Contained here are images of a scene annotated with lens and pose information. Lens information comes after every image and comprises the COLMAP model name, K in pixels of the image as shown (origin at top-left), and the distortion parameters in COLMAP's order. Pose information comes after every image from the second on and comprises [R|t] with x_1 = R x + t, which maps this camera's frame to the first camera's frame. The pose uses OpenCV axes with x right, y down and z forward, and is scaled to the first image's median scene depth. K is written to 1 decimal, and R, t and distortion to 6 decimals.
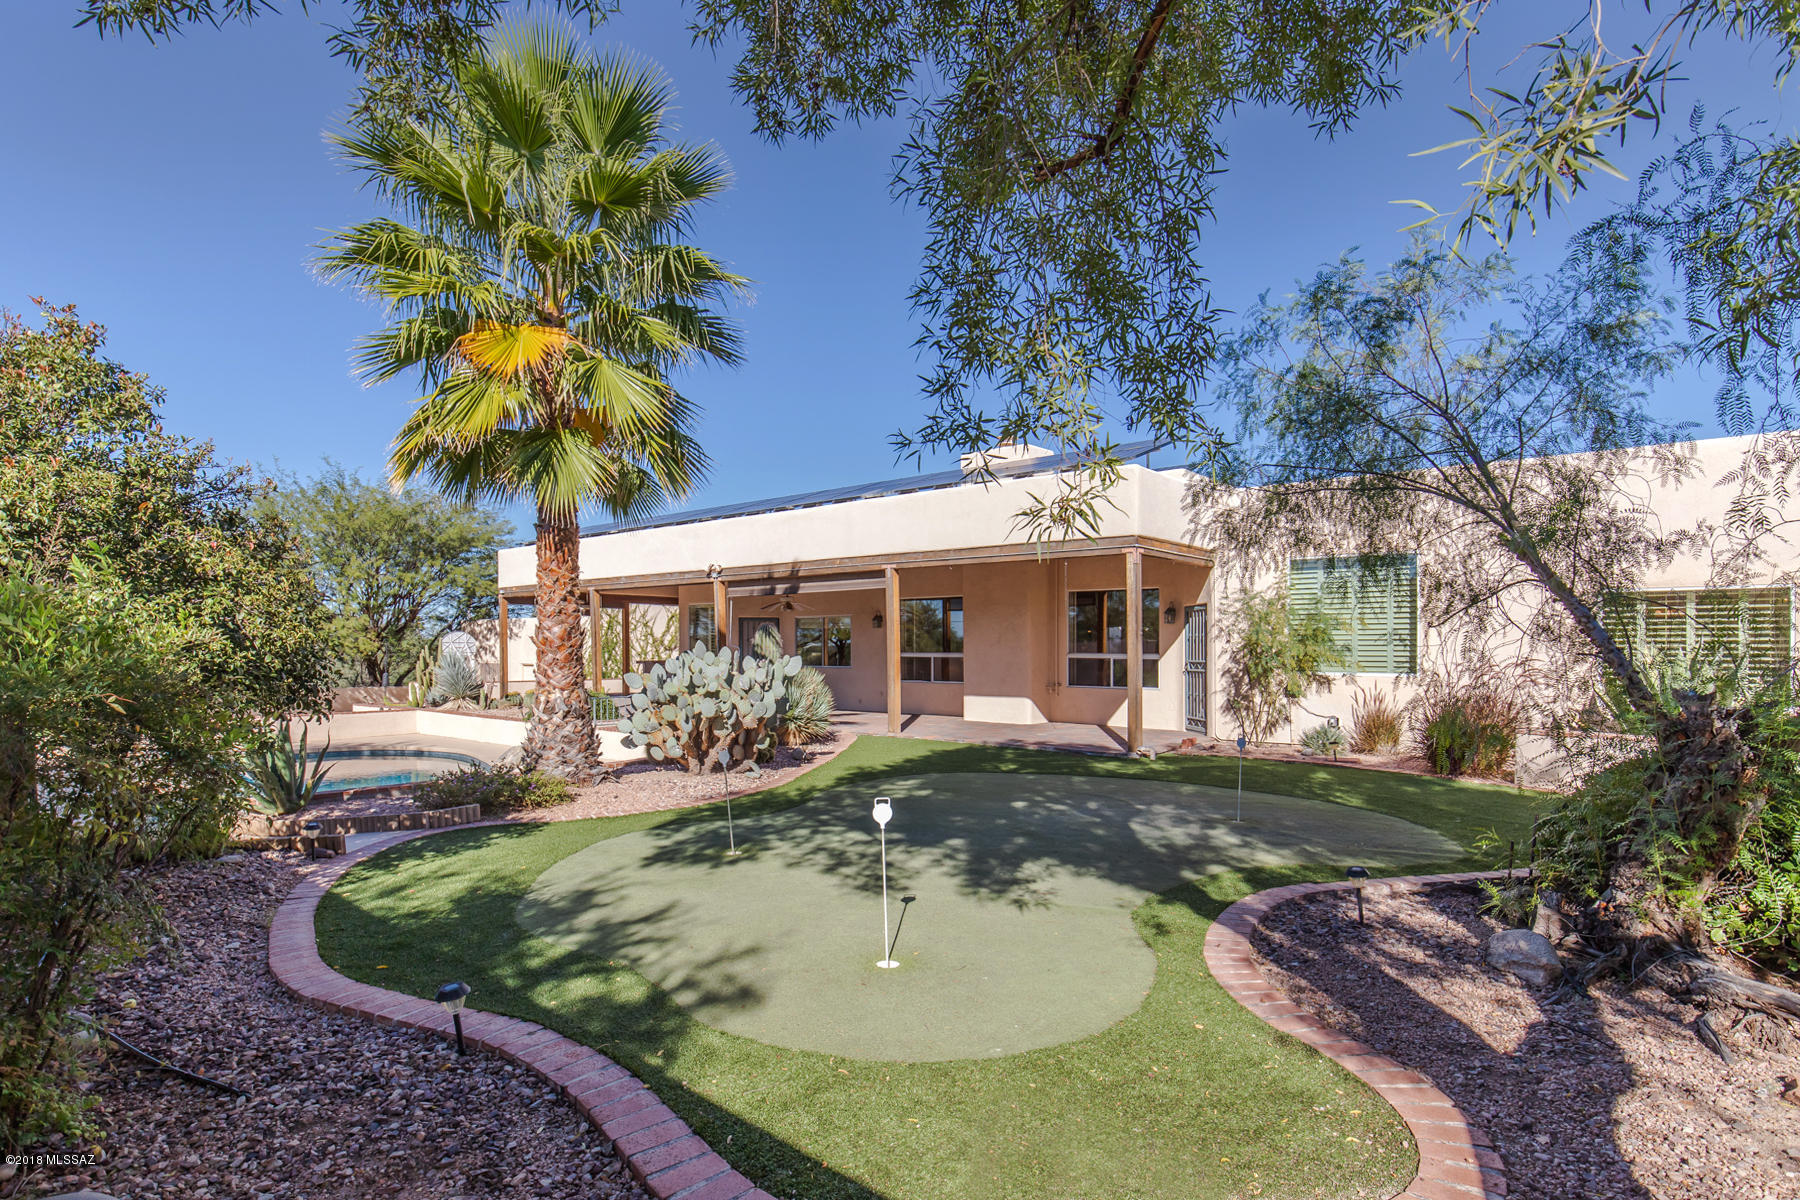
lens RADIAL K [[995.6, 0, 912.6], [0, 995.6, 615.6], [0, 0, 1]] dist [0.014017, 0.002018]
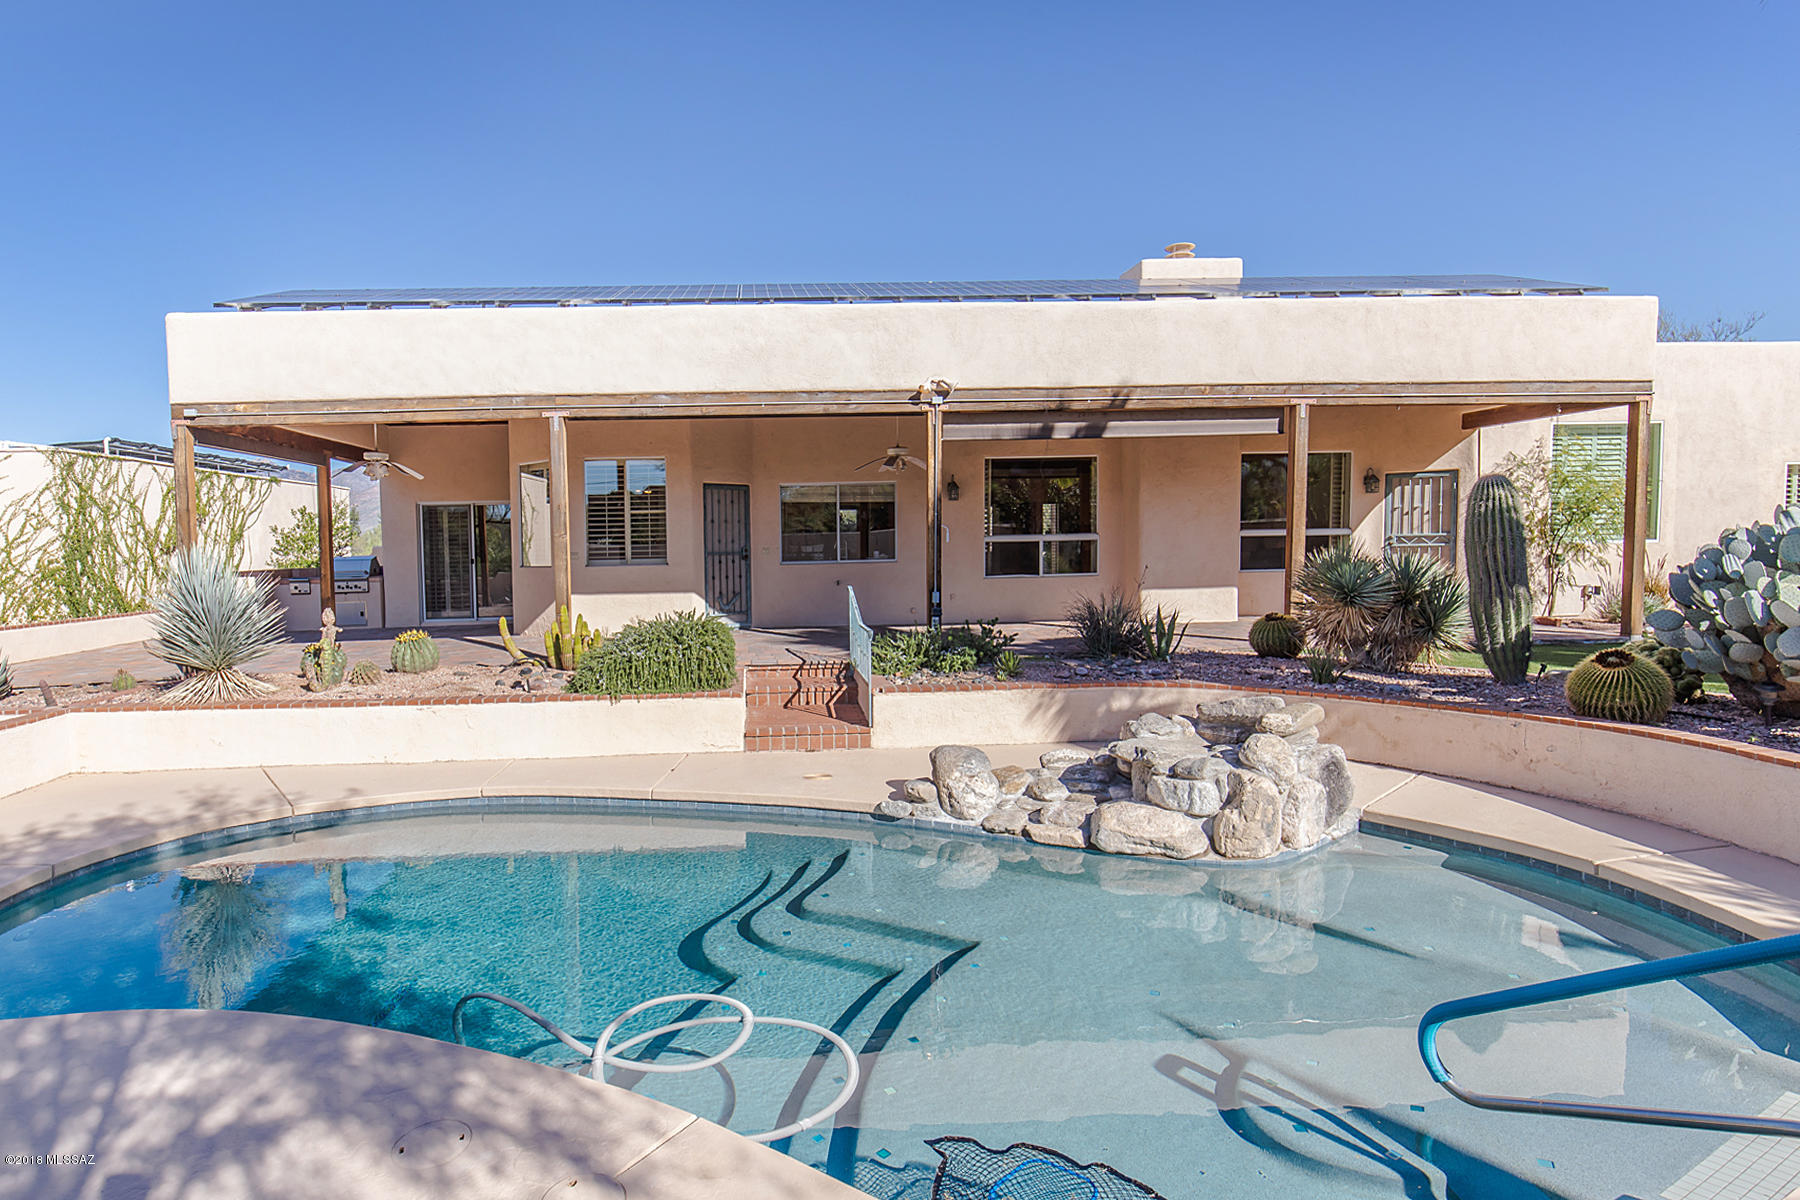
lens RADIAL K [[995.6, 0, 909.7], [0, 995.6, 611.1], [0, 0, 1]] dist [0.014017, 0.002018]
pose [[0.735346, -0.070341, 0.674032, -0.585326], [0.001955, 0.994815, 0.101685, 0.020213], [-0.677689, -0.073456, 0.731670, 0.573307]]
